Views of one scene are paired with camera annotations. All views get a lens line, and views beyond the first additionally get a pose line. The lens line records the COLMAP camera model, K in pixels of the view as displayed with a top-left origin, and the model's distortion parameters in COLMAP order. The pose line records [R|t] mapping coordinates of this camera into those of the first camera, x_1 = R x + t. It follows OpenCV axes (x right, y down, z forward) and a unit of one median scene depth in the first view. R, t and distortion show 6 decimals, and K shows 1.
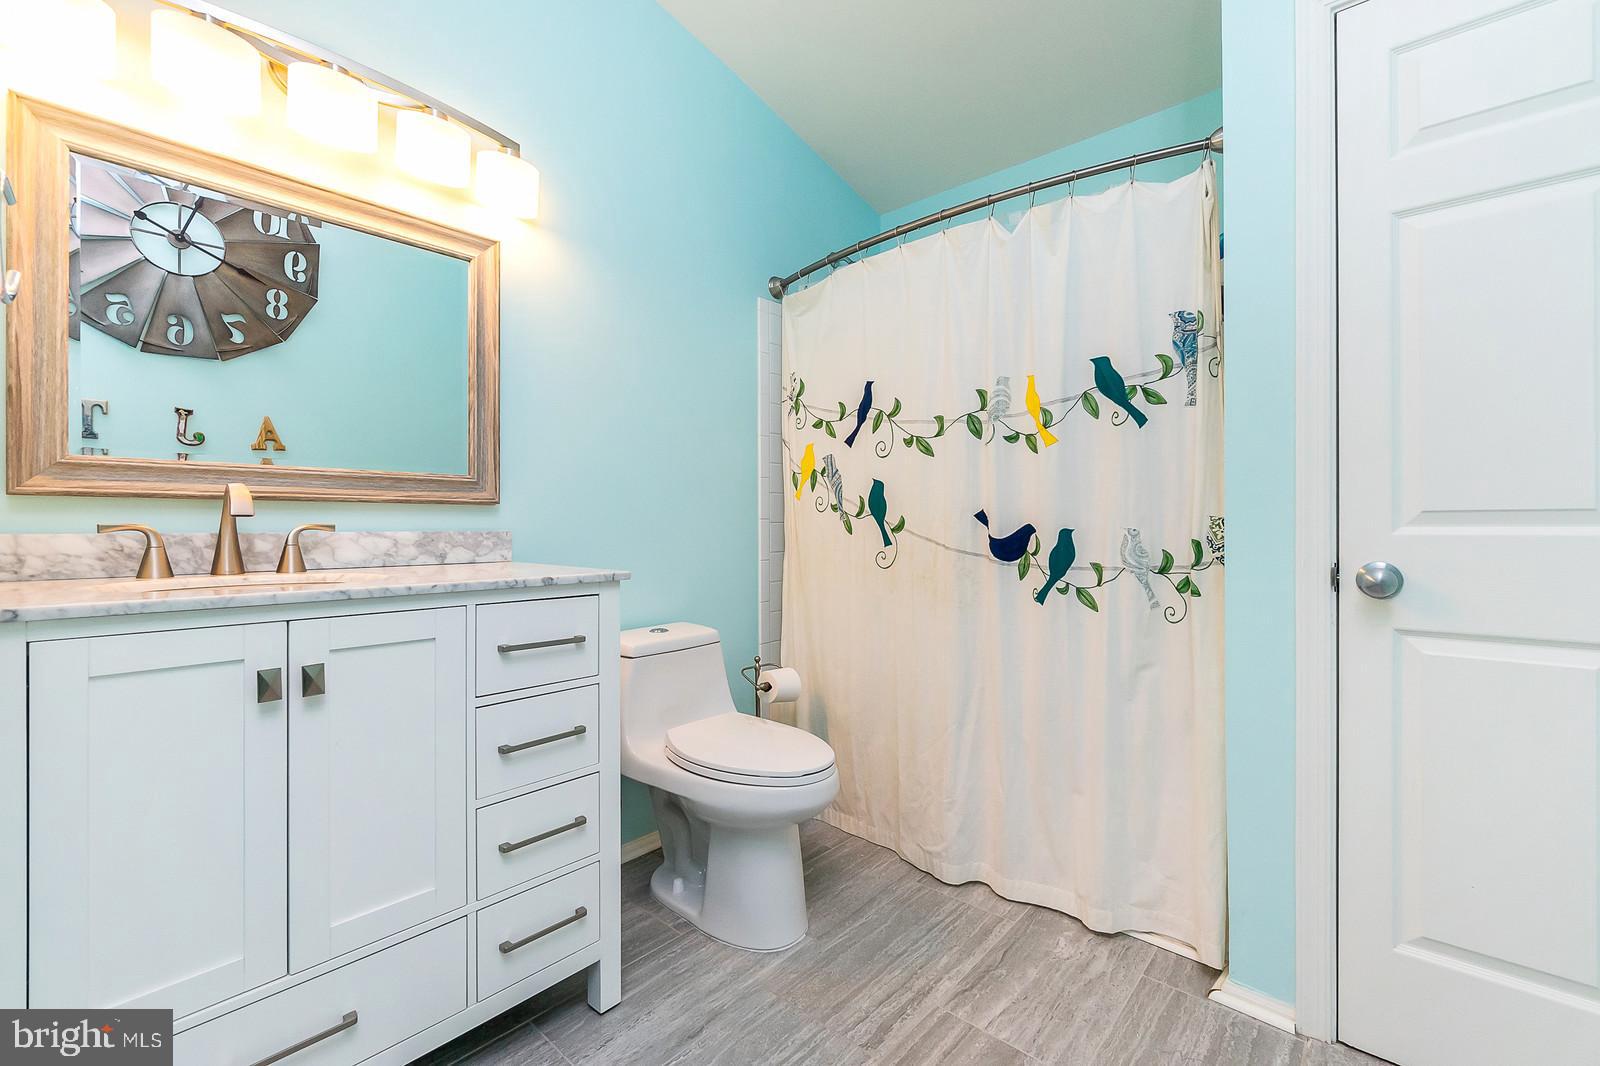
lens RADIAL K [[681.5, 0, 801.4], [0, 681.5, 526.4], [0, 0, 1]] dist [-0.006750, -0.000213]
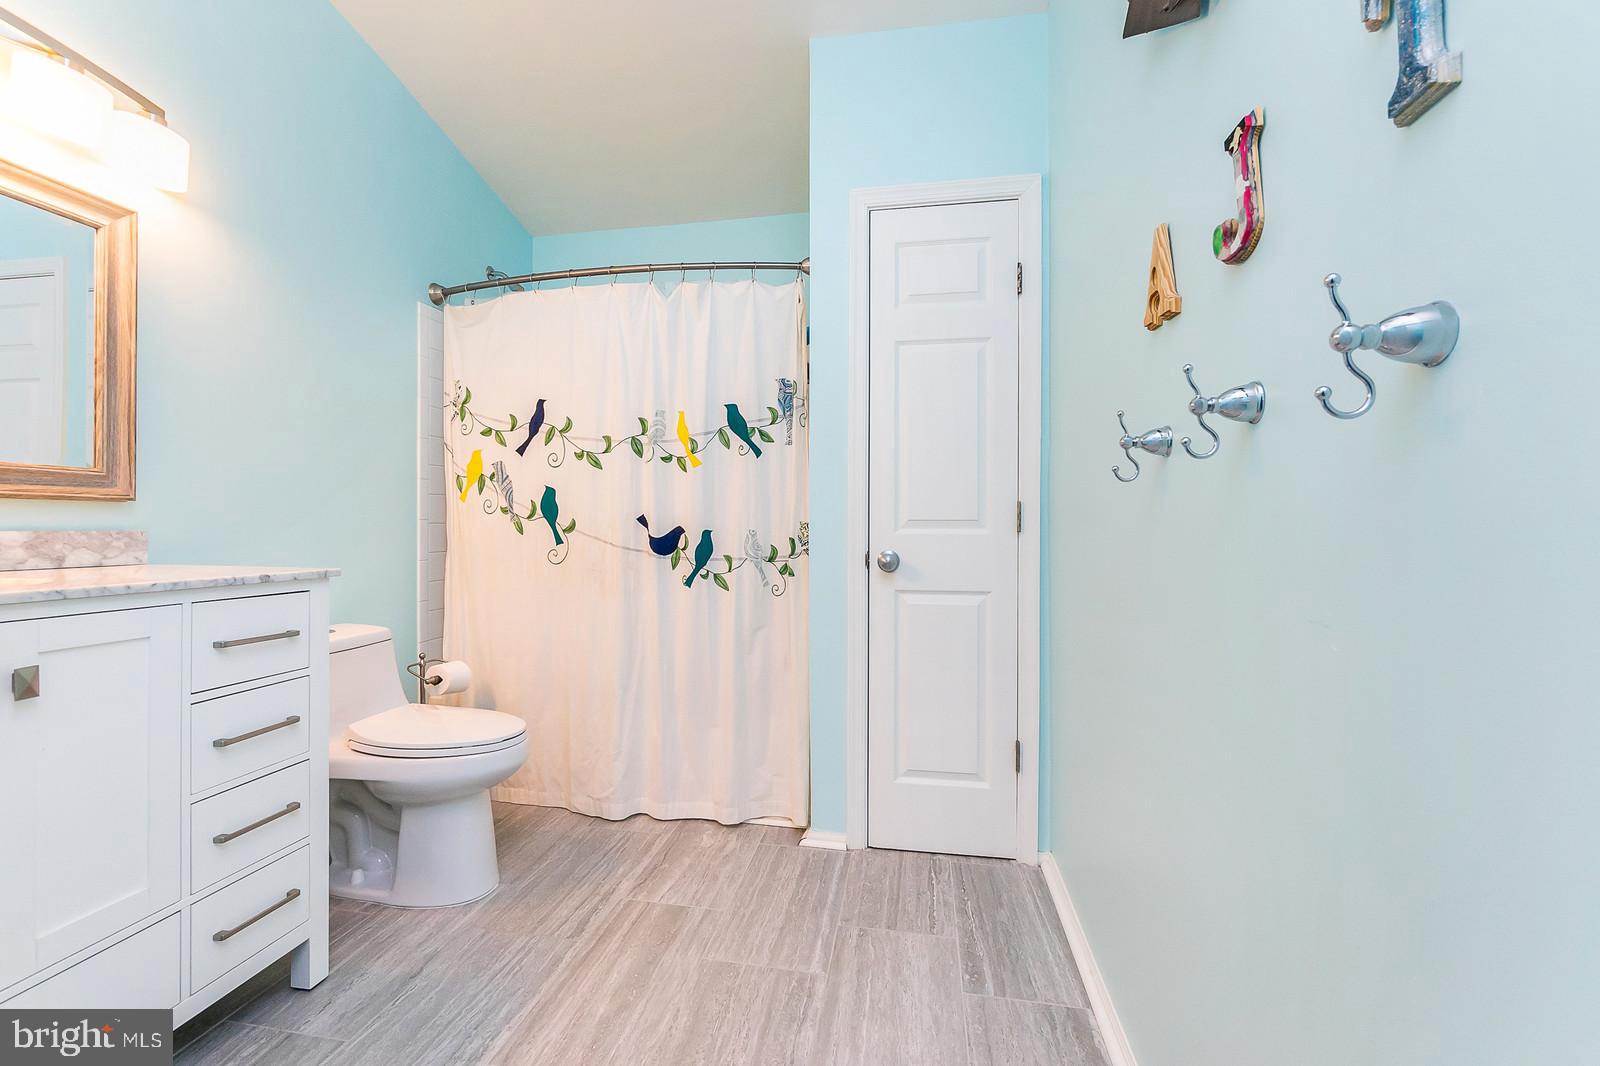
lens RADIAL K [[681.5, 0, 801.4], [0, 681.5, 526.4], [0, 0, 1]] dist [-0.006750, -0.000213]
pose [[0.847008, 0.005509, 0.531551, -0.172292], [-0.004221, 0.999984, -0.003638, 0.000642], [-0.531563, 0.000837, 0.847019, -0.239709]]
